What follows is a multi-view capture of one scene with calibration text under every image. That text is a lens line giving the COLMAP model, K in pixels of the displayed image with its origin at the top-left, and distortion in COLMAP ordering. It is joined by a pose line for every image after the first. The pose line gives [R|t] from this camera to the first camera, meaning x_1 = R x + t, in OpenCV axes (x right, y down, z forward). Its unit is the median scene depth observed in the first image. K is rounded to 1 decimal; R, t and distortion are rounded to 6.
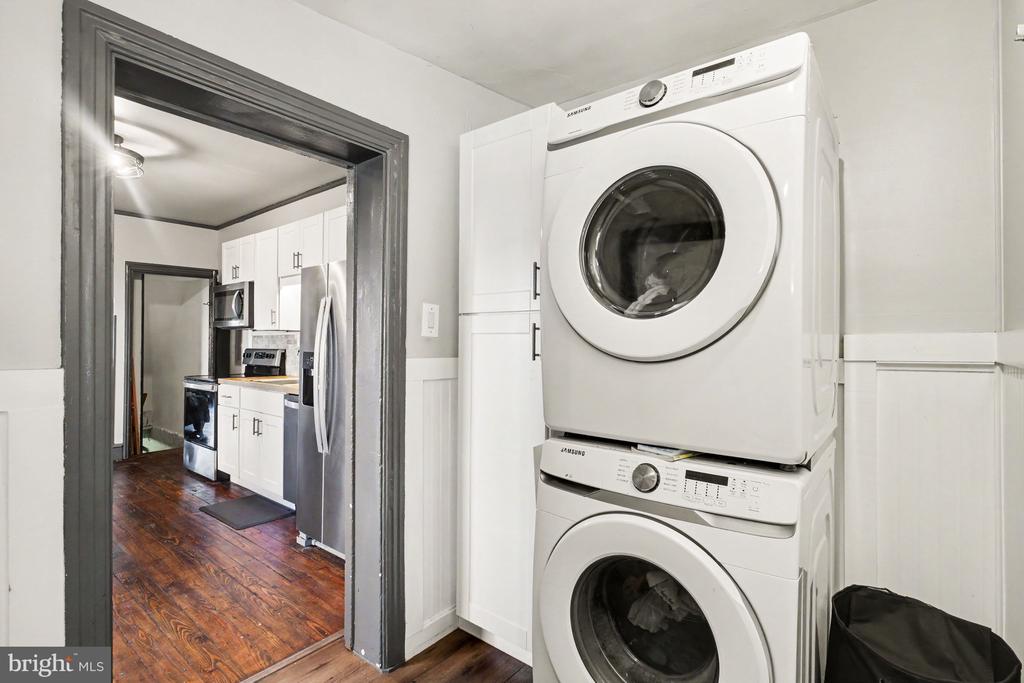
lens RADIAL K [[485.8, 0, 509.2], [0, 485.8, 342.7], [0, 0, 1]] dist [0.002573, 0.000458]
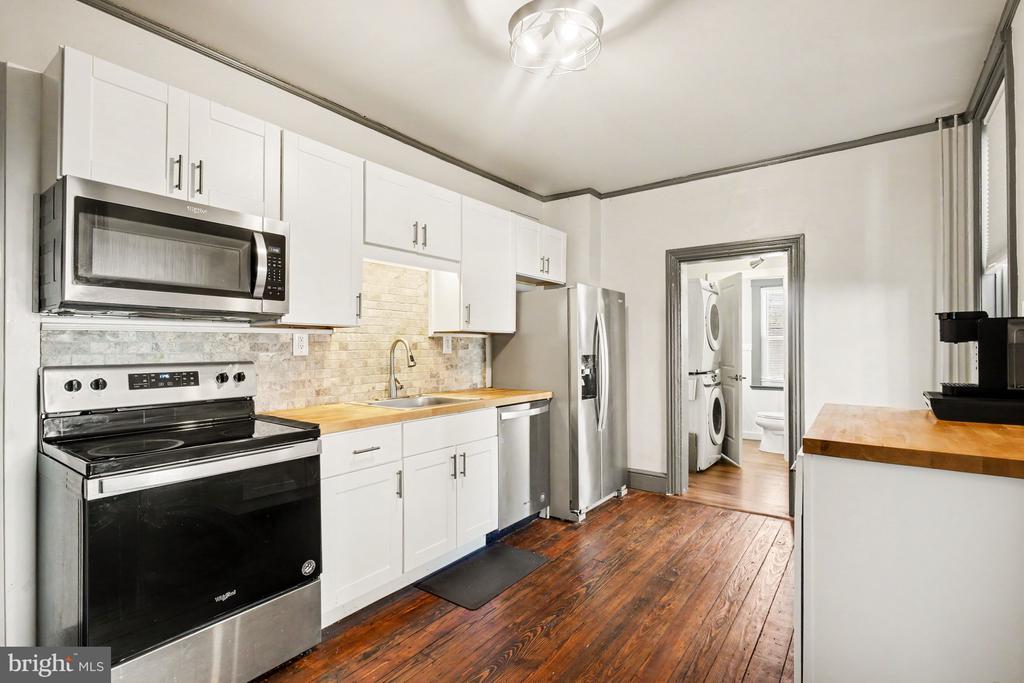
lens RADIAL K [[485.8, 0, 513.4], [0, 485.8, 341.6], [0, 0, 1]] dist [0.002573, 0.000458]
pose [[-0.047590, 0.002470, 0.998864, -0.986177], [-0.003135, 0.999992, -0.002623, -0.006884], [-0.998862, -0.003256, -0.047582, 0.757902]]
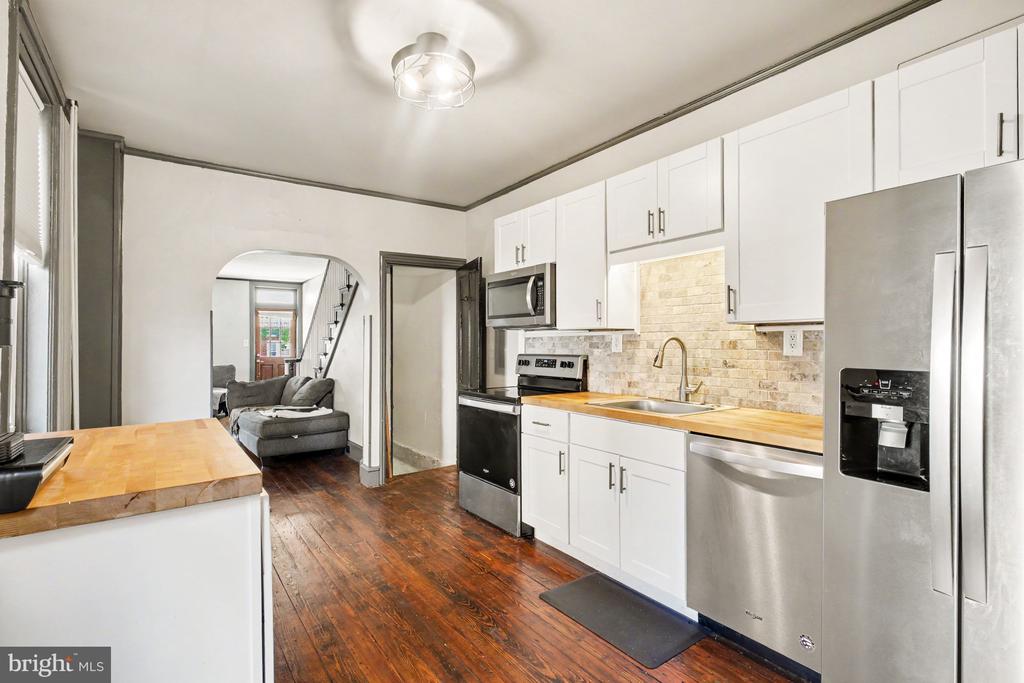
lens RADIAL K [[485.8, 0, 511.0], [0, 485.8, 345.0], [0, 0, 1]] dist [0.002573, 0.000458]
pose [[0.965212, -0.005985, -0.261401, -0.384508], [0.006778, 0.999975, 0.002133, -0.004565], [0.261381, -0.003831, 0.965228, 0.268110]]
